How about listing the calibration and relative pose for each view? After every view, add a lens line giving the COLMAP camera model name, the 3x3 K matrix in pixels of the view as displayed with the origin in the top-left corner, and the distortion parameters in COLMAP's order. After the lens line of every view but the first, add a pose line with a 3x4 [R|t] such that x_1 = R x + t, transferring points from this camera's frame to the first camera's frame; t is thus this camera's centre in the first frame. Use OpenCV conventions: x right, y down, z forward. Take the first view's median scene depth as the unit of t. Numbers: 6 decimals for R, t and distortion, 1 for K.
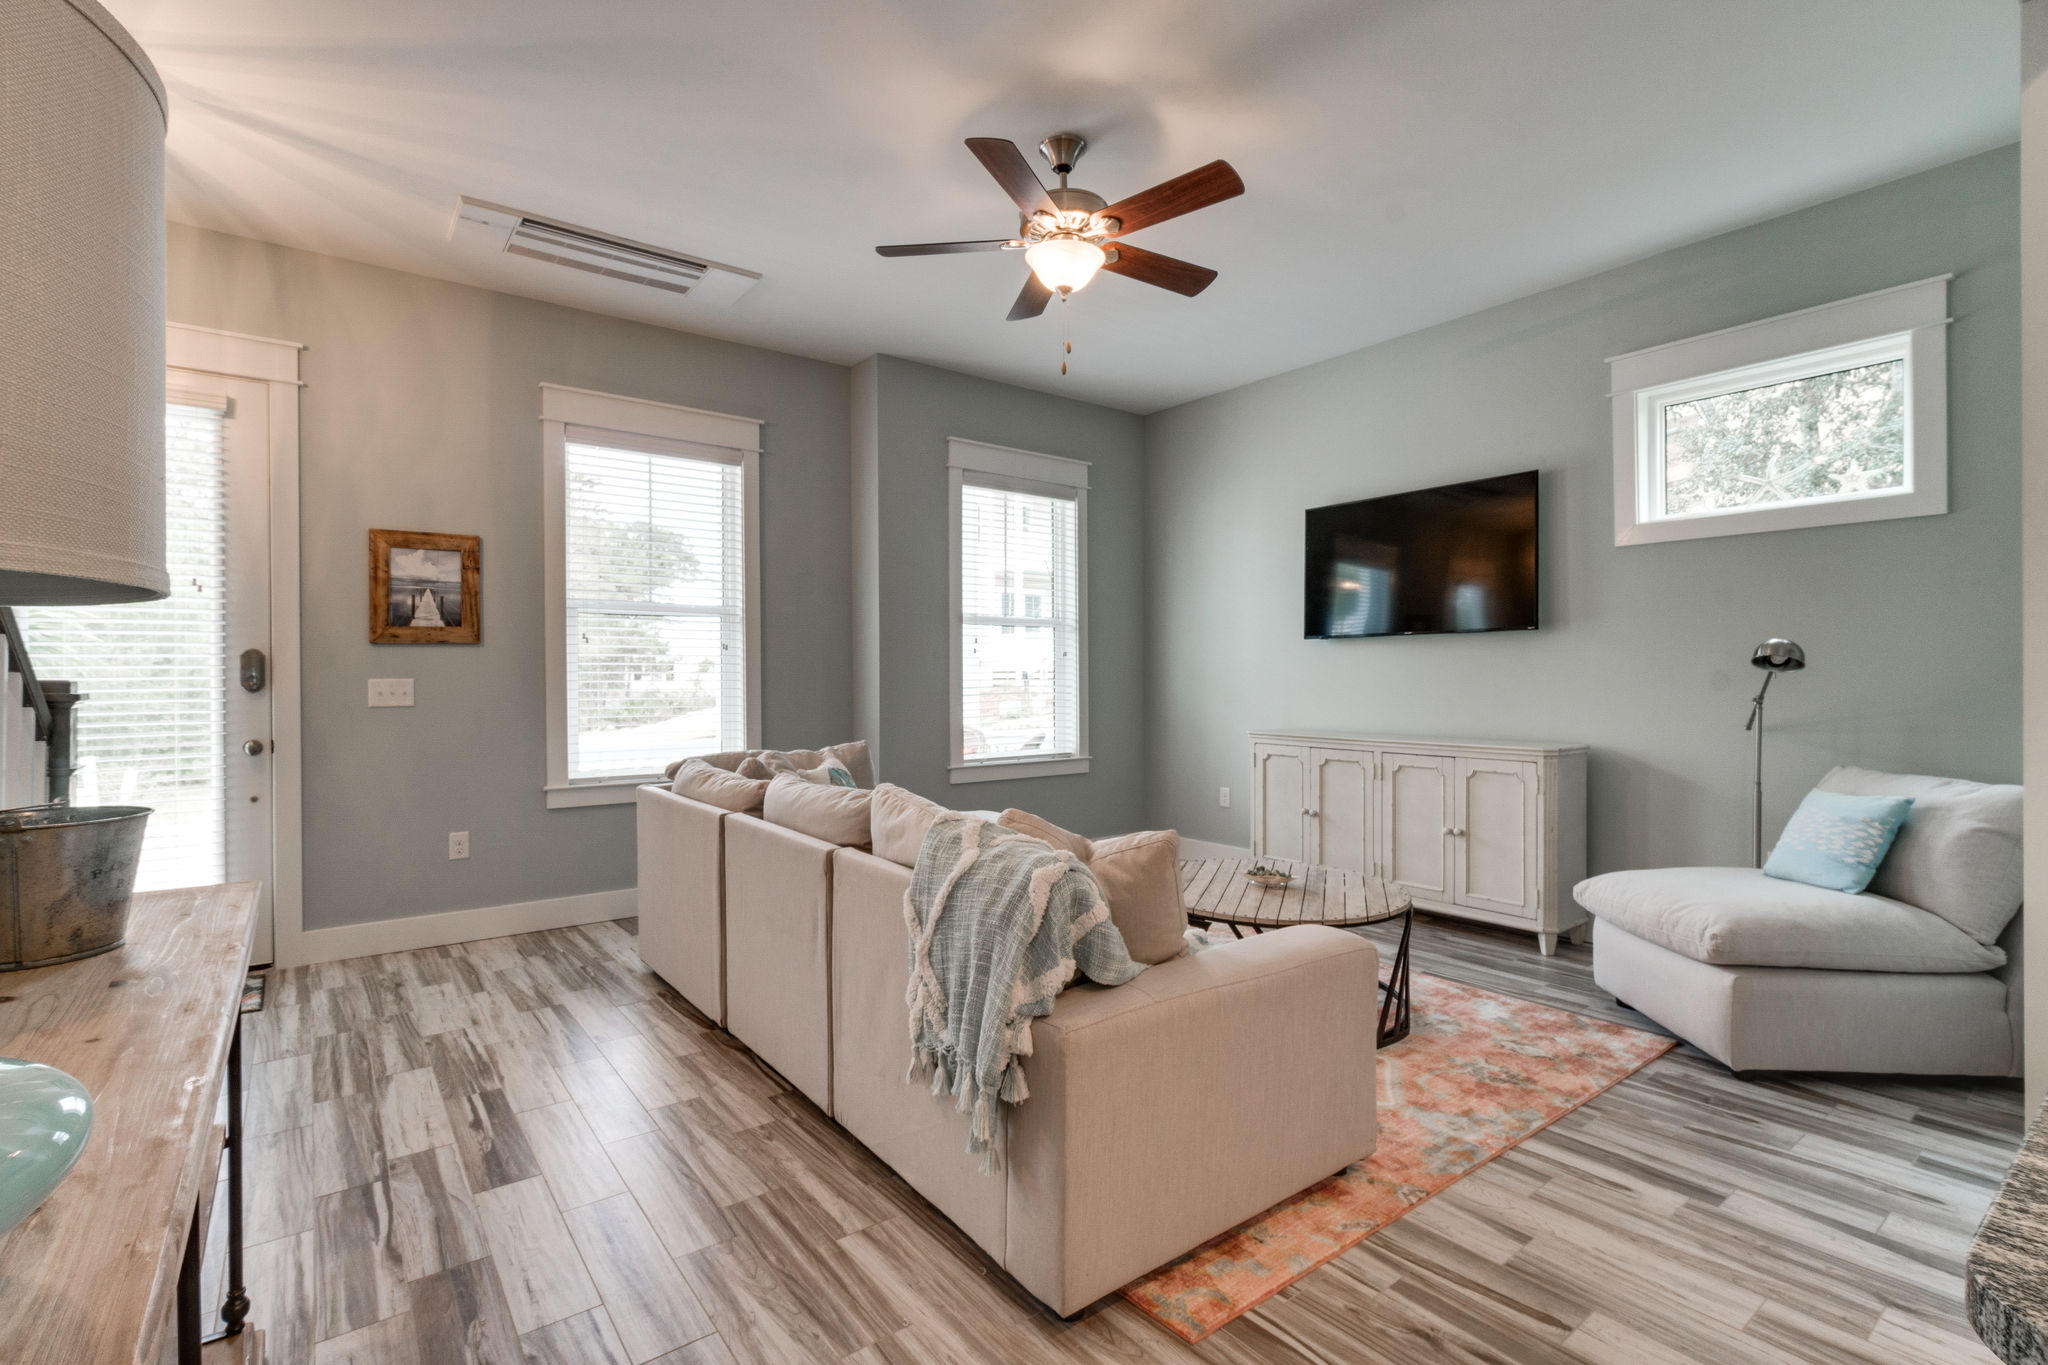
lens RADIAL K [[940.8, 0, 1024.2], [0, 940.8, 681.4], [0, 0, 1]] dist [-0.006008, 0.000288]
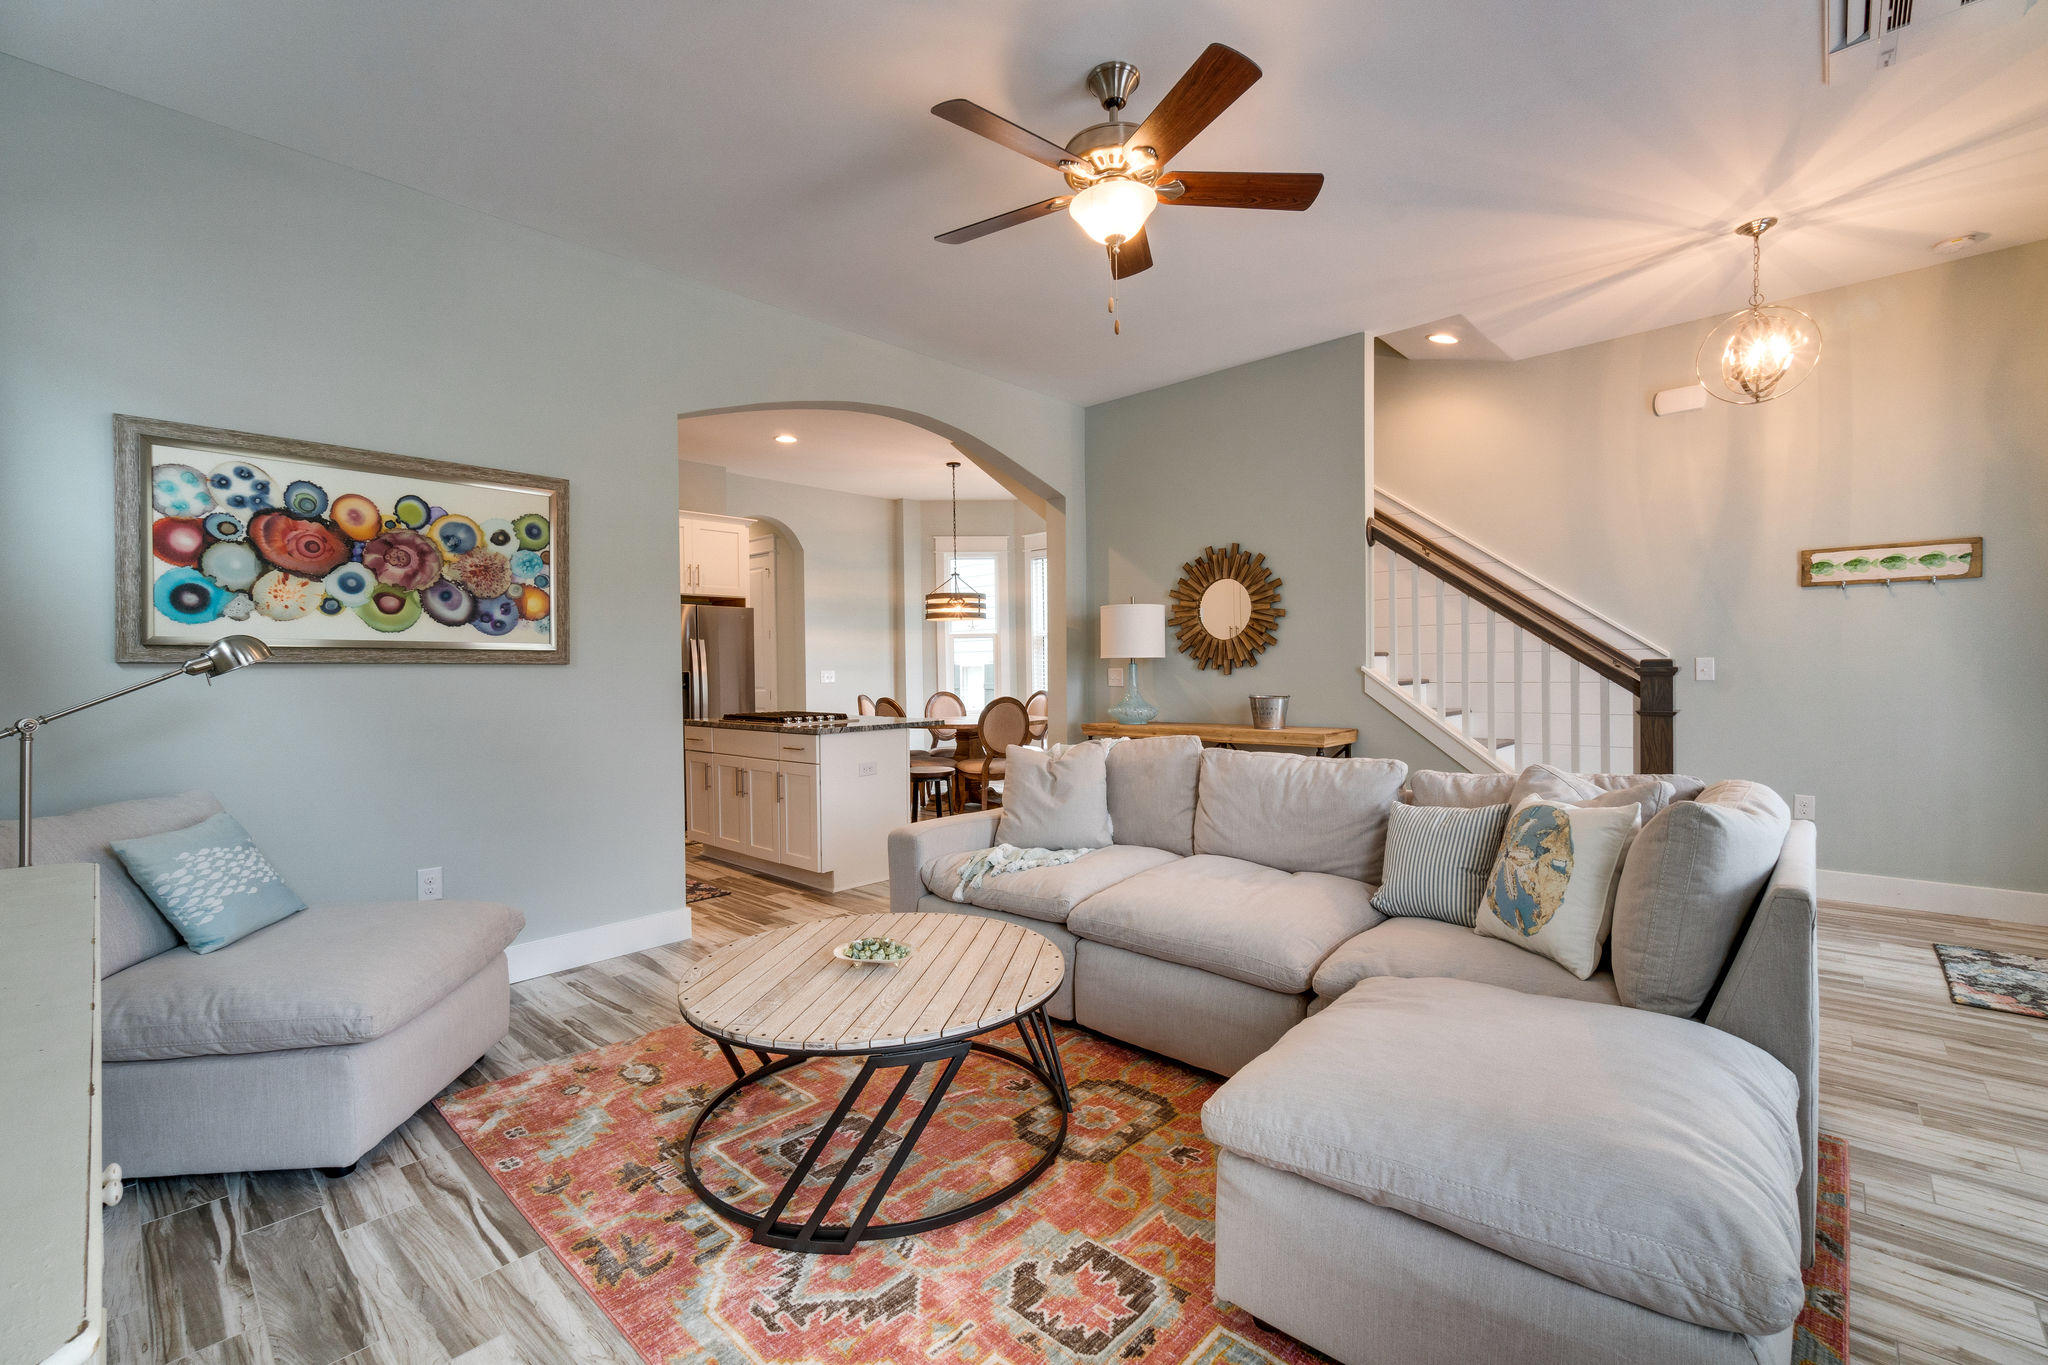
lens RADIAL K [[885.0, 0, 1013.0], [0, 885.0, 679.5], [0, 0, 1]] dist [-0.000561, -0.000040]
pose [[-0.987099, 0.022835, -0.158477, 0.211501], [0.020135, 0.999624, 0.018622, -0.010088], [0.158842, 0.015191, -0.987187, 1.396841]]
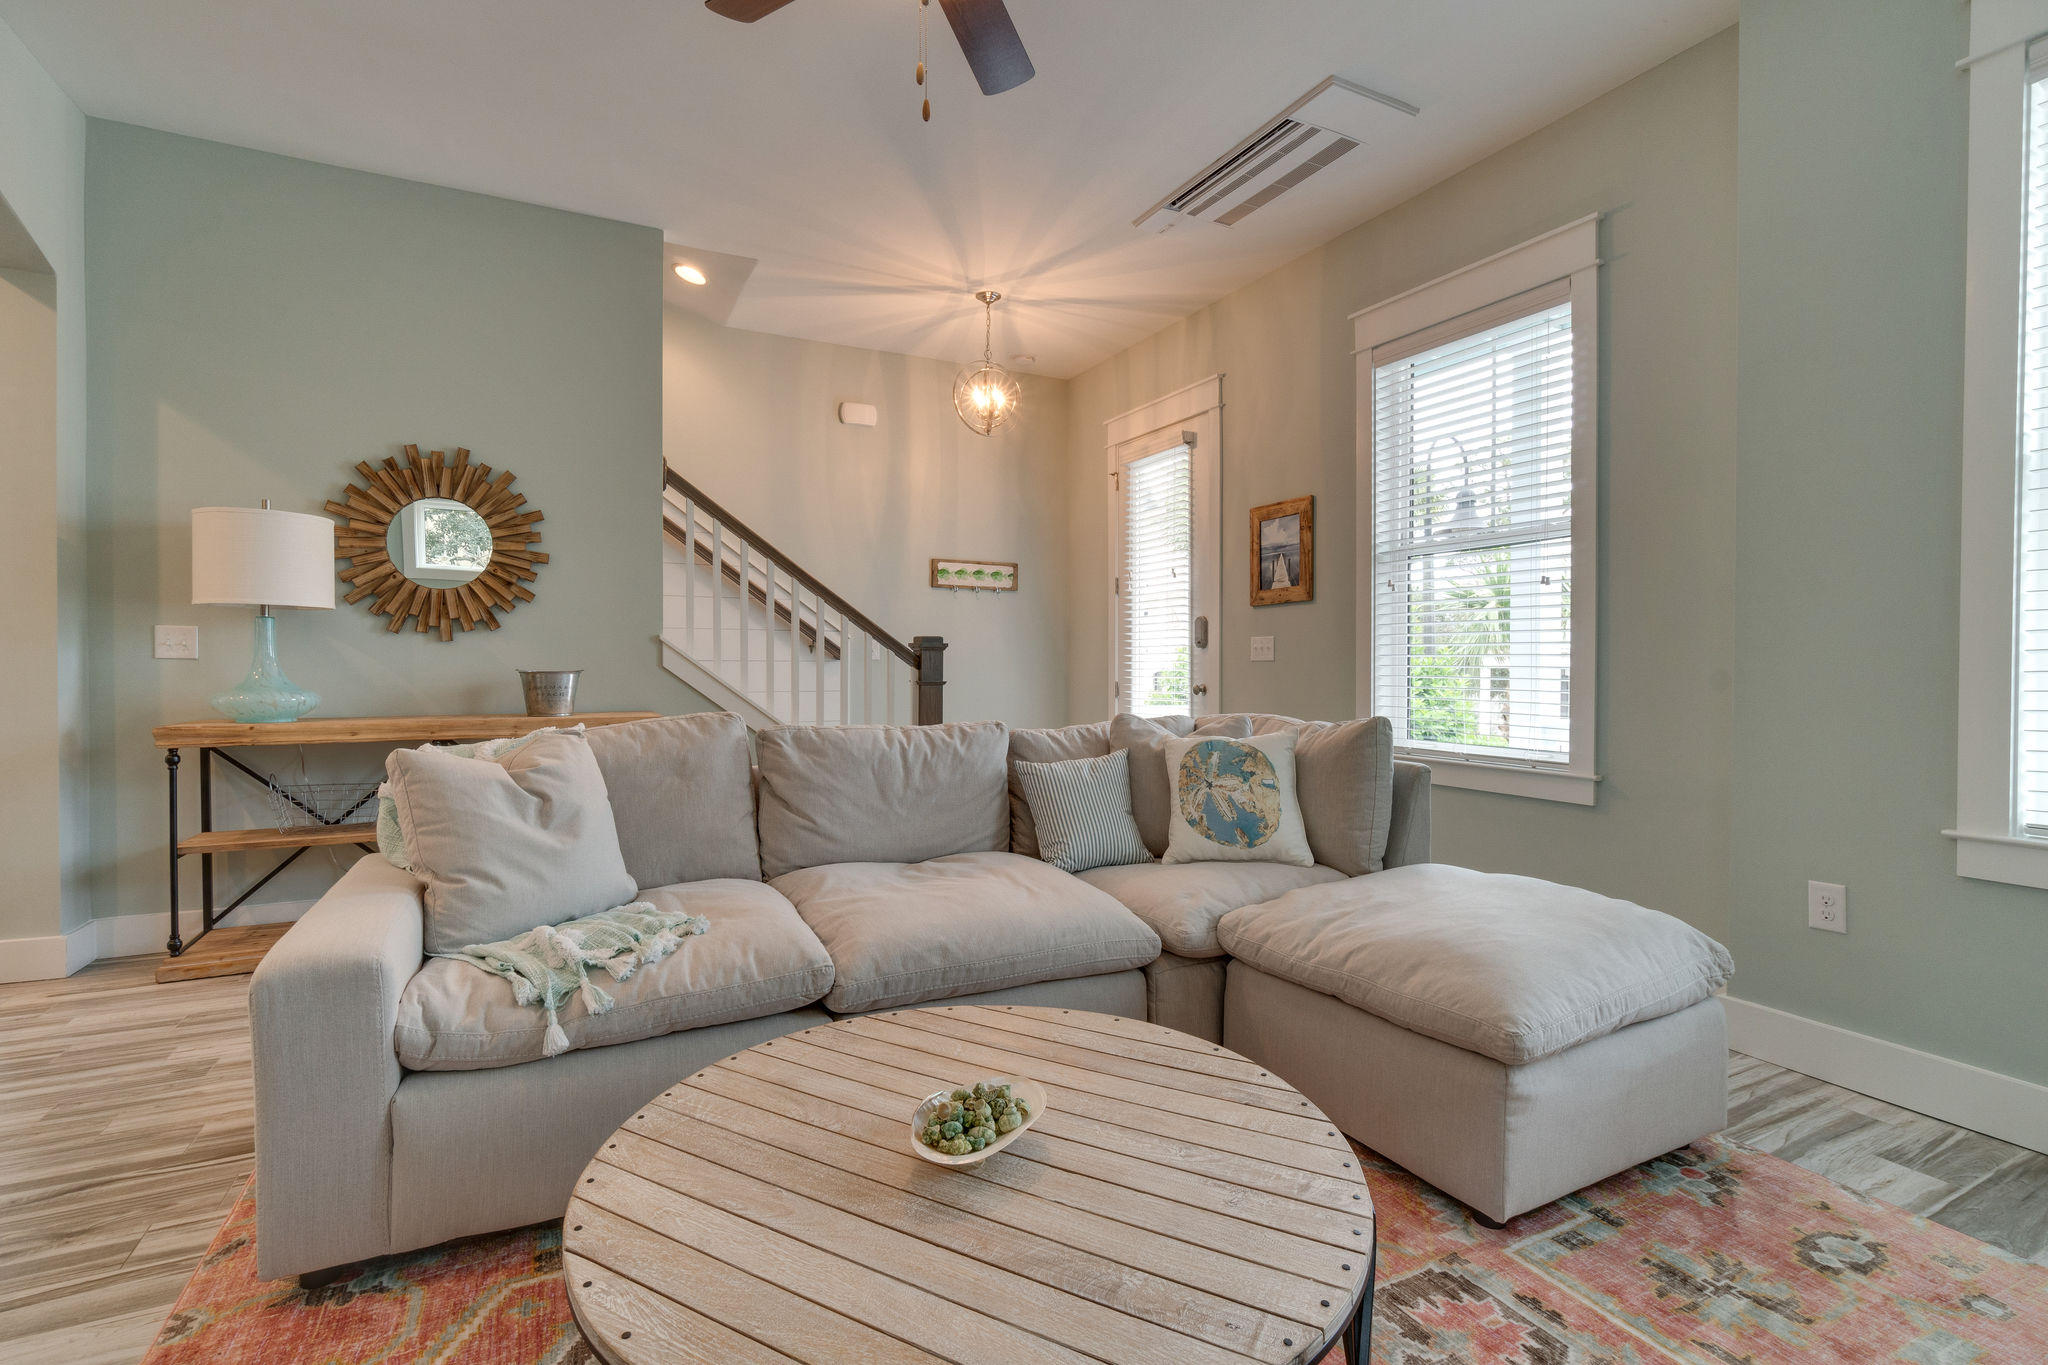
lens RADIAL K [[940.8, 0, 1015.0], [0, 940.8, 682.6], [0, 0, 1]] dist [-0.006008, 0.000288]
pose [[-0.179109, 0.024018, -0.983536, 0.501123], [-0.006426, 0.999652, 0.025581, 0.026114], [0.983808, 0.010902, -0.178892, 0.890055]]
